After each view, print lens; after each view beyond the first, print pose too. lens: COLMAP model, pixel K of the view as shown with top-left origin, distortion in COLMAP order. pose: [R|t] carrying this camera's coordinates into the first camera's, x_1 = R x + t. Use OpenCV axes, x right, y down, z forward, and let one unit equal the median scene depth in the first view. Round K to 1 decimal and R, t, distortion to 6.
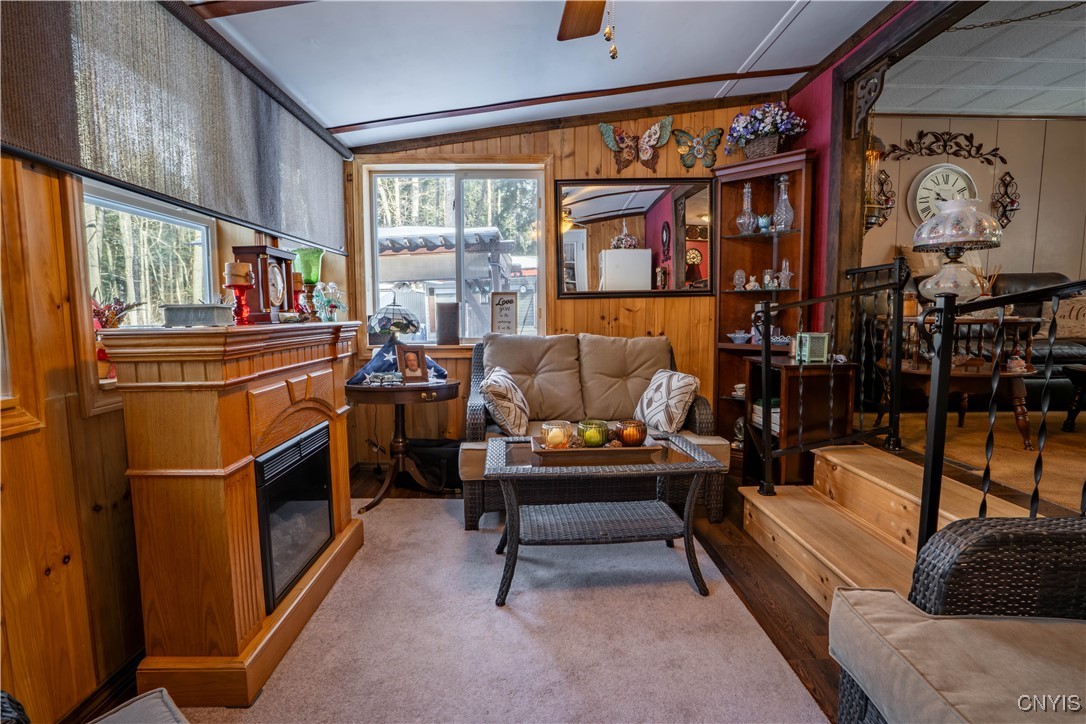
lens RADIAL K [[496.8, 0, 540.4], [0, 496.8, 362.1], [0, 0, 1]] dist [-0.055280, 0.019668]
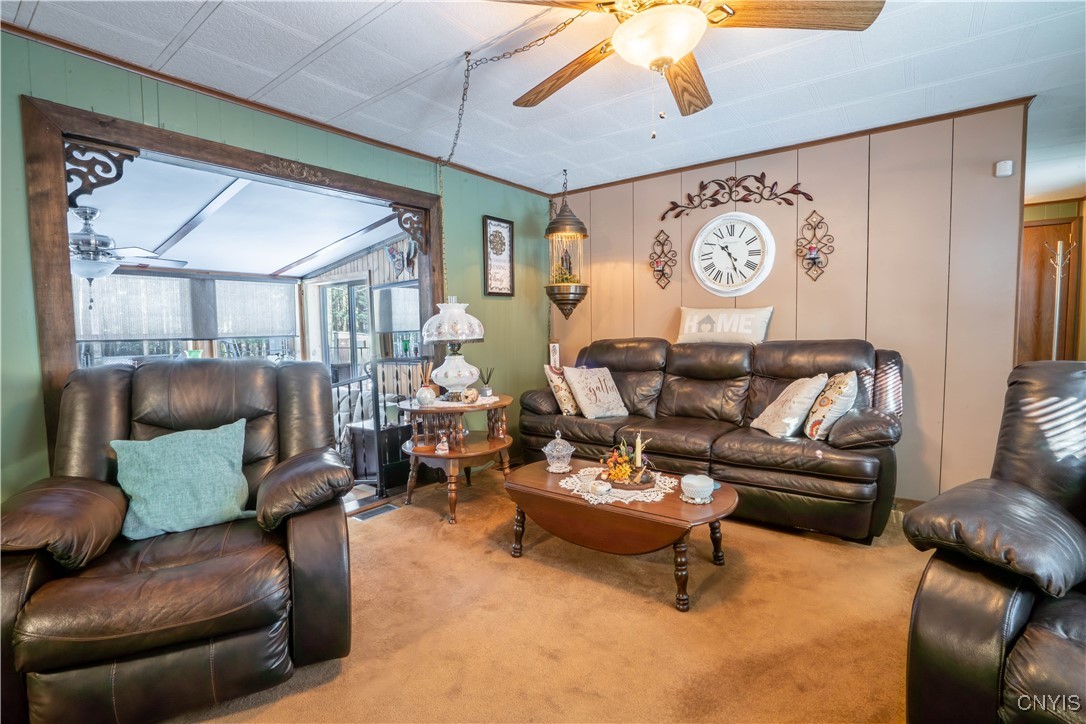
lens RADIAL K [[496.8, 0, 540.4], [0, 496.8, 362.1], [0, 0, 1]] dist [-0.055280, 0.019668]
pose [[0.781197, 0.035410, -0.623280, 1.139085], [-0.053648, 0.998505, -0.010513, -0.115919], [0.621976, 0.041651, 0.781928, 0.102314]]
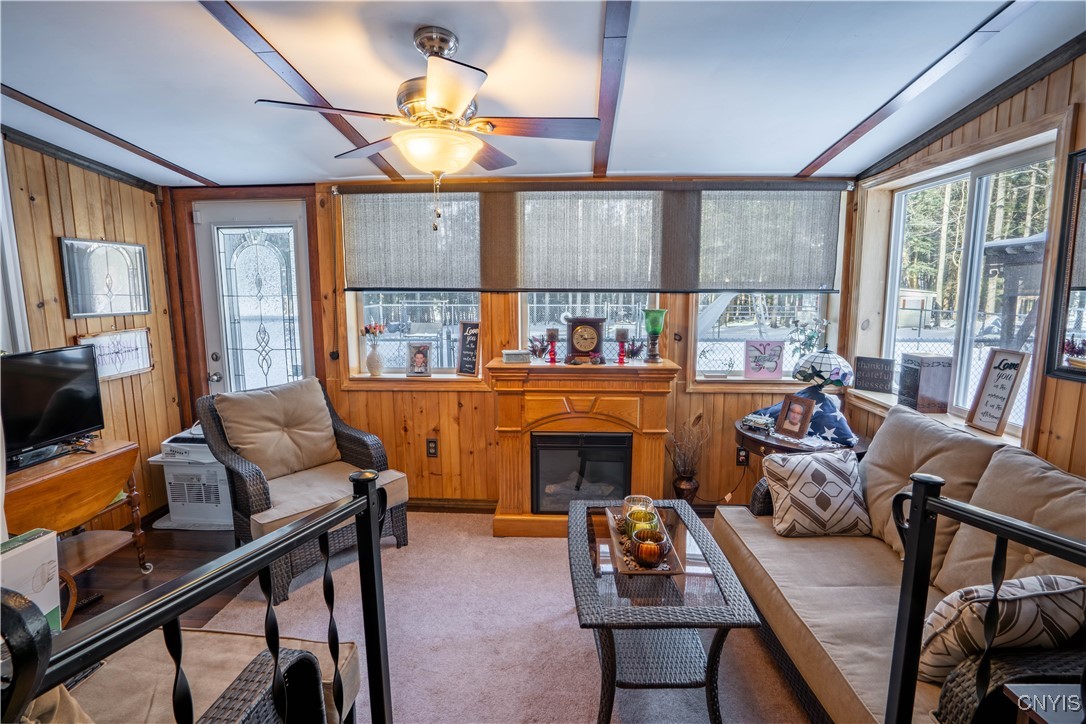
lens RADIAL K [[518.5, 0, 547.1], [0, 518.5, 361.9], [0, 0, 1]] dist [-0.056395, 0.023330]
pose [[-0.075970, 0.152644, -0.985357, 0.505609], [-0.102125, 0.981825, 0.159971, -0.143312], [0.991866, 0.112783, -0.059001, 0.399096]]
